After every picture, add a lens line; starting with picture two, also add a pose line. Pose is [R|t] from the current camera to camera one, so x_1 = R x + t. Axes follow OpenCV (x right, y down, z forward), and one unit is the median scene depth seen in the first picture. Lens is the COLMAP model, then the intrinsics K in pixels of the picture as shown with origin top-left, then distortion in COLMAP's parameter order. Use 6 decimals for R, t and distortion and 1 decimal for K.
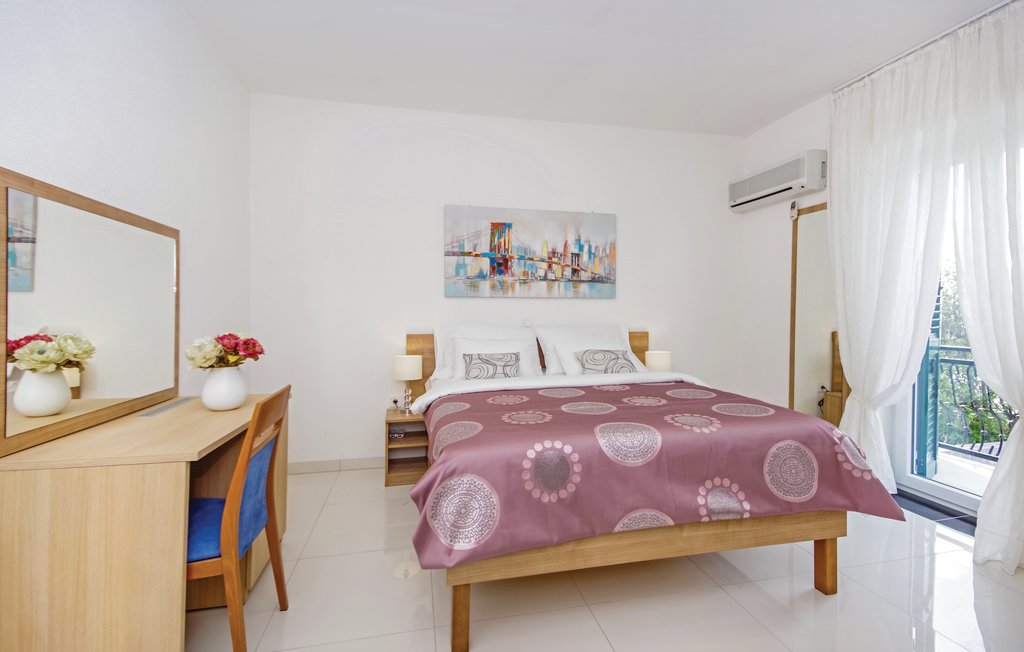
lens RADIAL K [[457.9, 0, 521.9], [0, 457.9, 320.5], [0, 0, 1]] dist [0.012658, 0.000431]
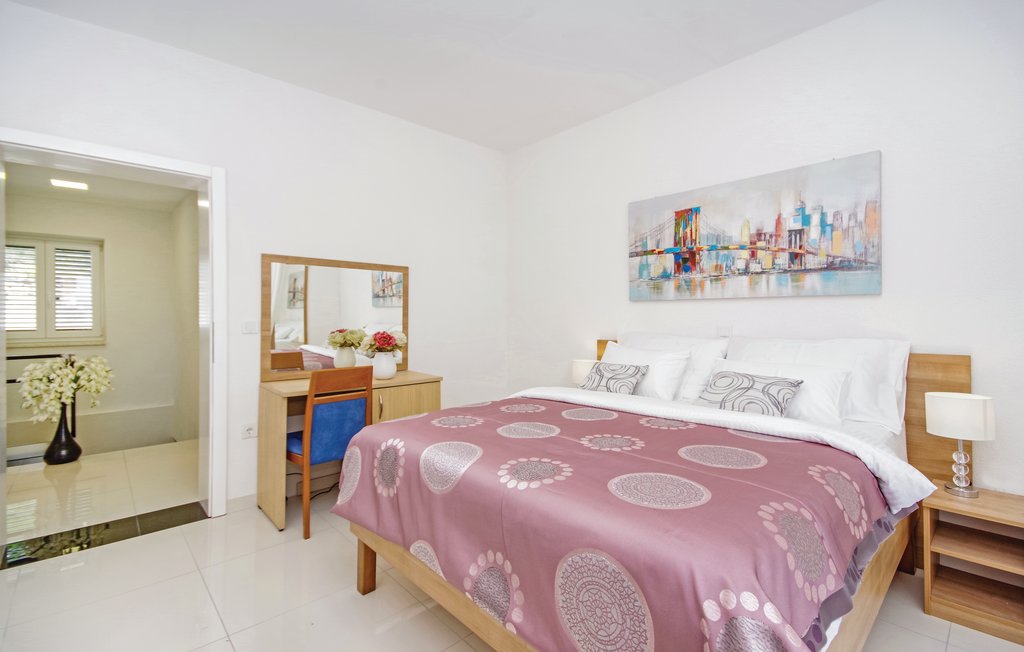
lens RADIAL K [[457.9, 0, 521.0], [0, 457.9, 319.7], [0, 0, 1]] dist [0.012658, 0.000431]
pose [[0.501082, 0.003874, -0.865391, 0.512023], [-0.016890, 0.999843, -0.005304, -0.005325], [0.865235, 0.017274, 0.501069, 0.328067]]
